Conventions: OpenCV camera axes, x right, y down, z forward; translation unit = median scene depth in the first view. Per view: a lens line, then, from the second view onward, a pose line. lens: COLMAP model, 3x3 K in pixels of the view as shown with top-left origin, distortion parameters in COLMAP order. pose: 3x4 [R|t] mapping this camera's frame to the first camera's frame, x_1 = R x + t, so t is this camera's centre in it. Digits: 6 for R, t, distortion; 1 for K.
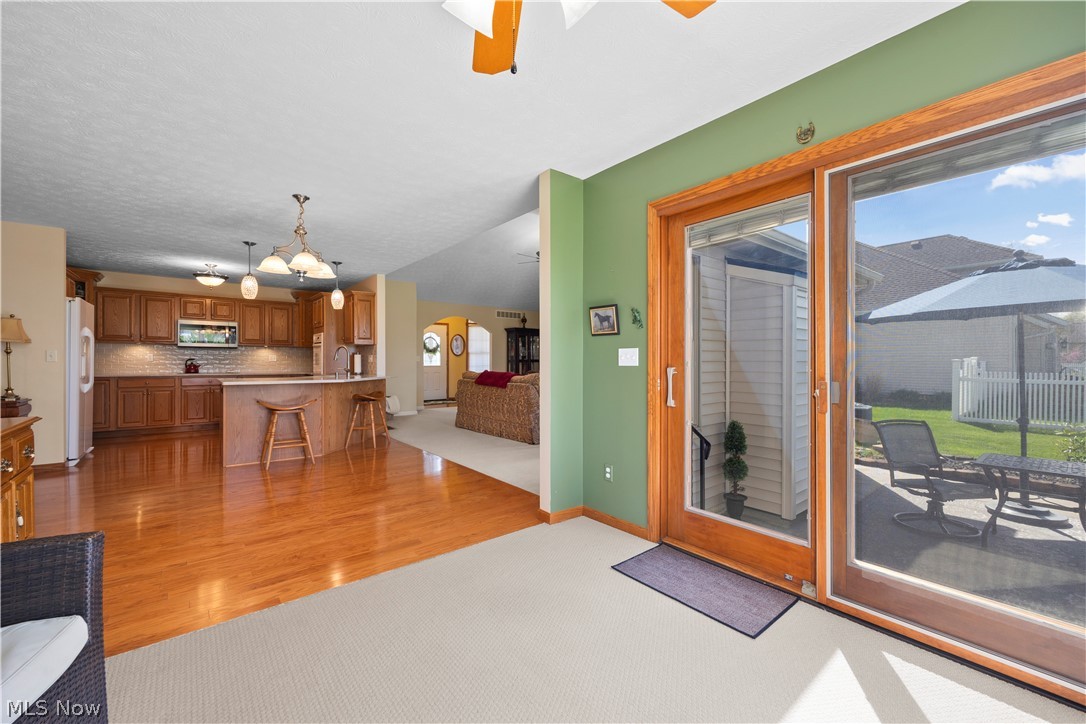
lens RADIAL K [[431.3, 0, 544.0], [0, 431.3, 363.7], [0, 0, 1]] dist [0.001268, 0.000040]
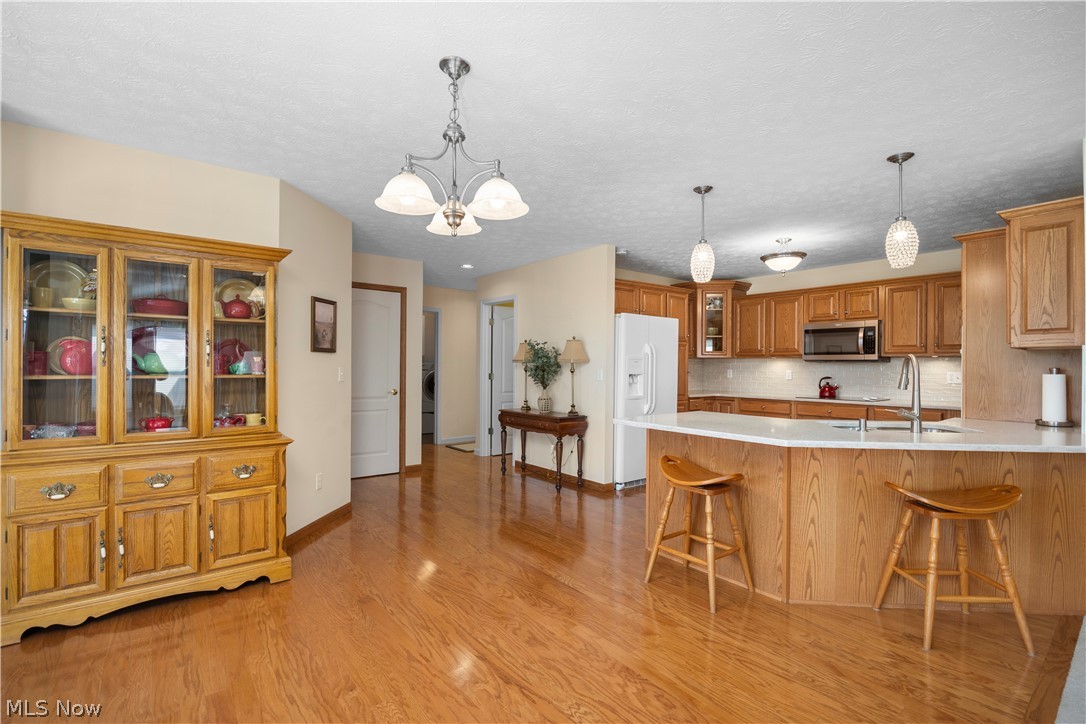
lens RADIAL K [[494.7, 0, 543.7], [0, 494.7, 368.7], [0, 0, 1]] dist [-0.004026, -0.000719]
pose [[-0.012595, -0.000343, -0.999921, 0.003355], [-0.014063, 0.999901, -0.000166, -0.018793], [0.999822, 0.014060, -0.012599, 0.539937]]
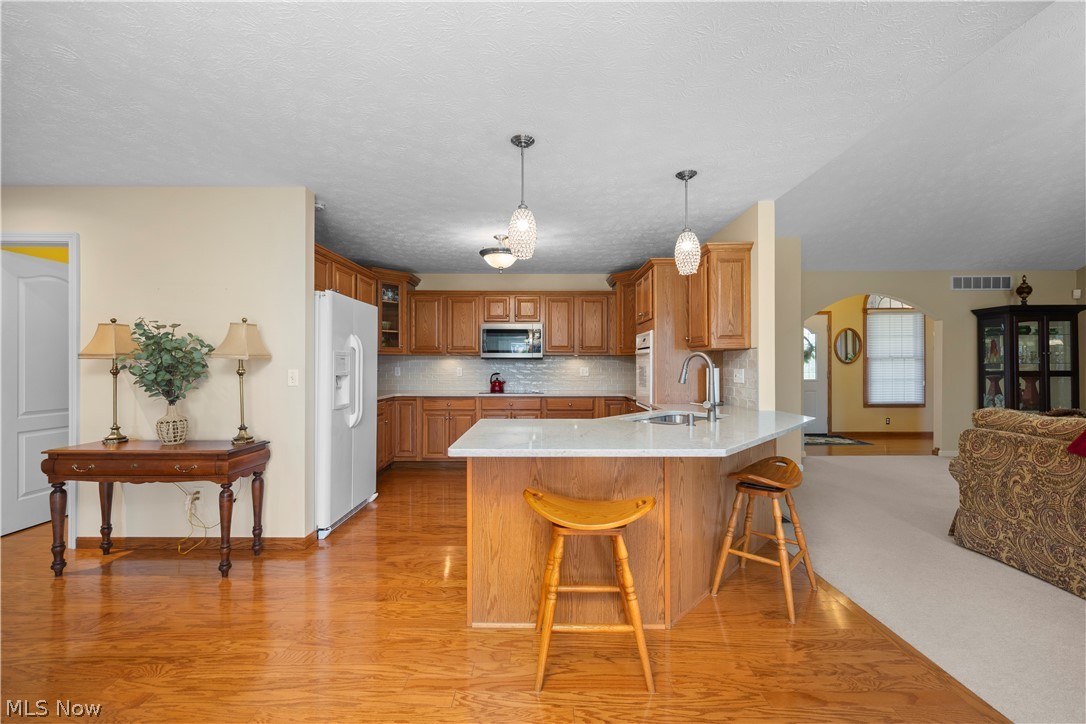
lens RADIAL K [[431.3, 0, 545.5], [0, 431.3, 365.1], [0, 0, 1]] dist [0.001268, 0.000040]
pose [[0.775282, -0.005931, -0.631587, -0.248300], [0.000961, 0.999966, -0.008210, -0.019766], [0.631614, 0.005758, 0.775261, 0.443239]]
